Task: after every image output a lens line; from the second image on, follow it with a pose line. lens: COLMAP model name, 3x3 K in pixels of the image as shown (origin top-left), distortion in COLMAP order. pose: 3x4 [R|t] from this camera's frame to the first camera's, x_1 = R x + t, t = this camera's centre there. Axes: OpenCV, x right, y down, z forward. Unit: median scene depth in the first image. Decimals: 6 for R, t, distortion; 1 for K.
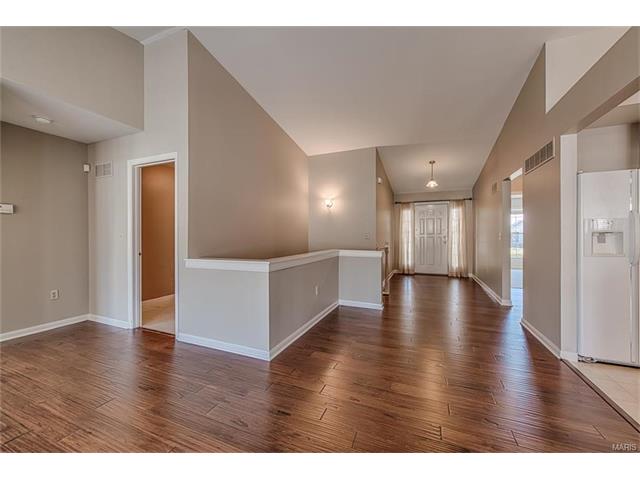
lens RADIAL K [[258.9, 0, 313.8], [0, 258.9, 236.5], [0, 0, 1]] dist [0.006161, 0.000125]
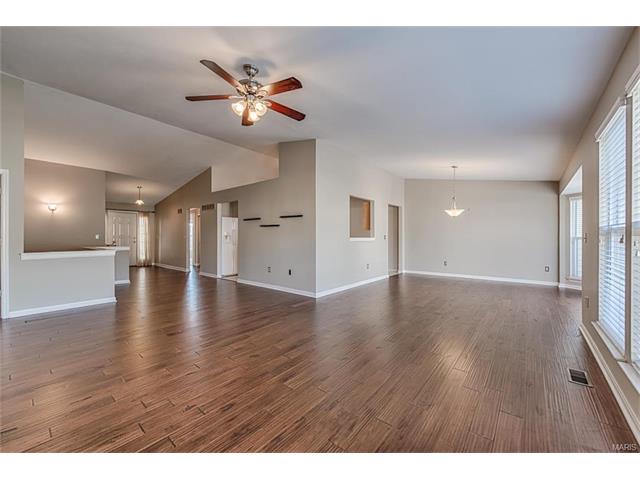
lens RADIAL K [[258.9, 0, 319.1], [0, 258.9, 238.8], [0, 0, 1]] dist [0.006161, 0.000125]
pose [[0.283963, -0.002061, 0.958833, -0.607903], [-0.000508, 0.999997, 0.002300, 0.004931], [-0.958835, -0.001140, 0.283961, -0.371945]]
